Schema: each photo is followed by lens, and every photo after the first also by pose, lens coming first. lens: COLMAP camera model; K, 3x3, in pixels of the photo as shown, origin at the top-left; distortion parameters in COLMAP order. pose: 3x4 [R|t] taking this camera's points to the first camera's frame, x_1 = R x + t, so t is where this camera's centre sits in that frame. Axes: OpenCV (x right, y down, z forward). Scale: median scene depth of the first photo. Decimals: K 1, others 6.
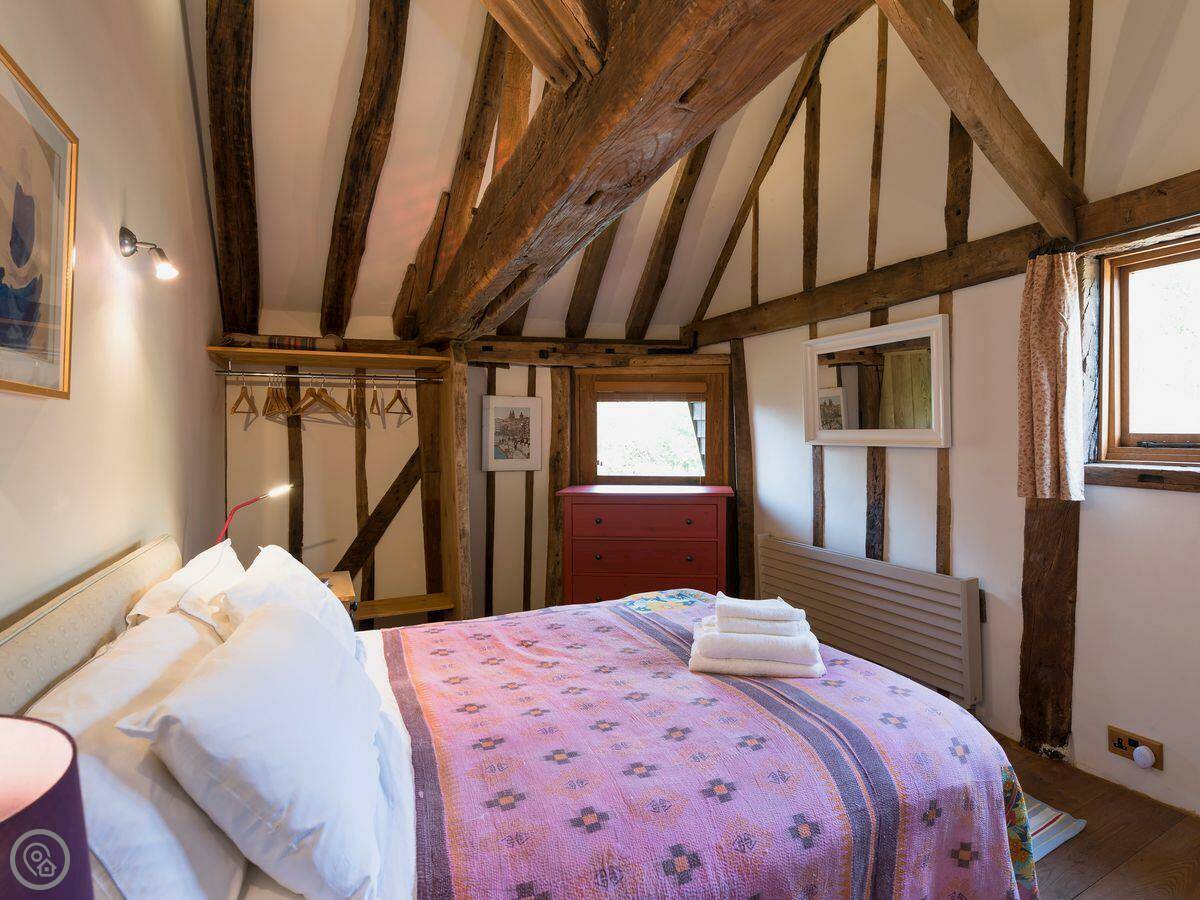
lens RADIAL K [[595.7, 0, 600.0], [0, 595.7, 450.0], [0, 0, 1]] dist [0.014222, -0.001416]
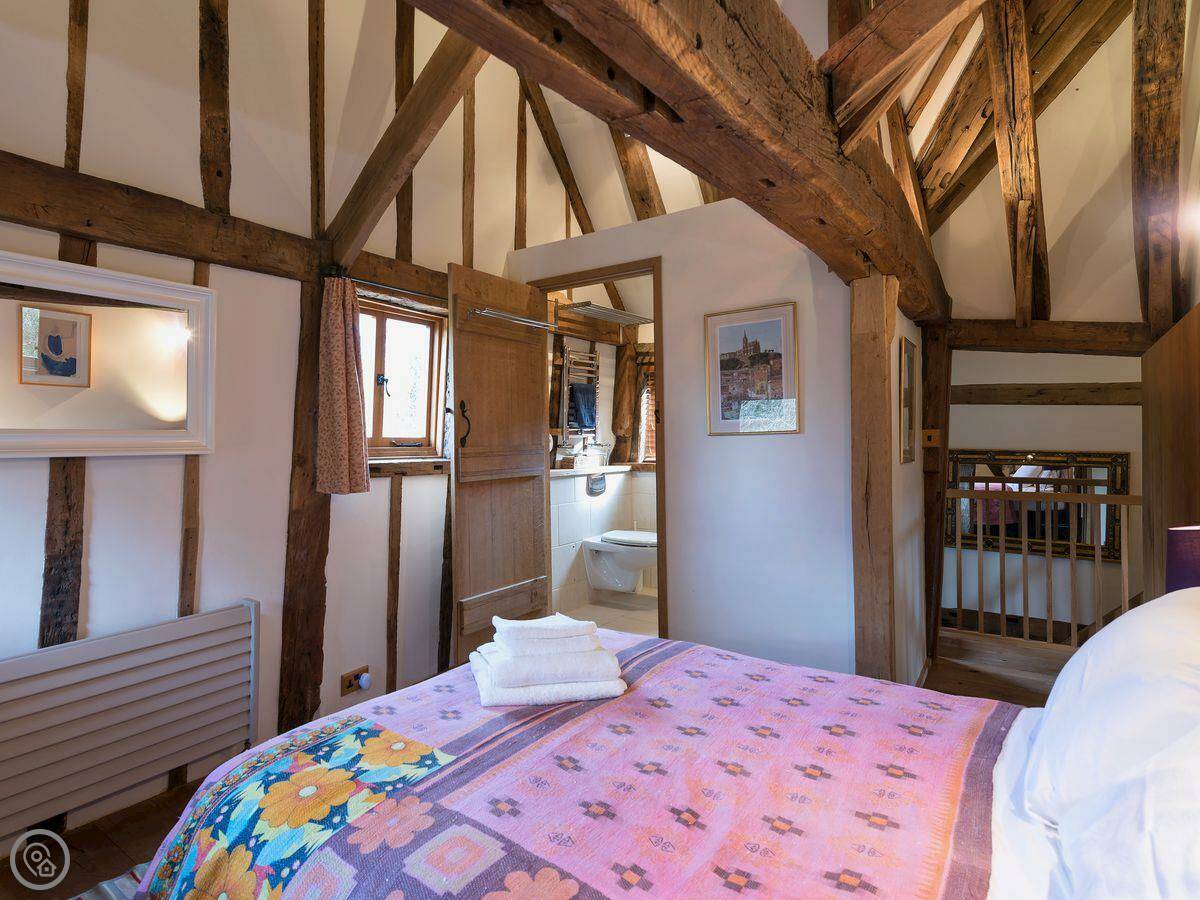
lens RADIAL K [[595.7, 0, 600.0], [0, 595.7, 450.0], [0, 0, 1]] dist [0.014222, -0.001416]
pose [[-0.487245, -0.013757, 0.873157, -0.460212], [0.029262, 0.999057, 0.032070, -0.023462], [-0.872775, 0.041176, -0.486383, 1.100386]]
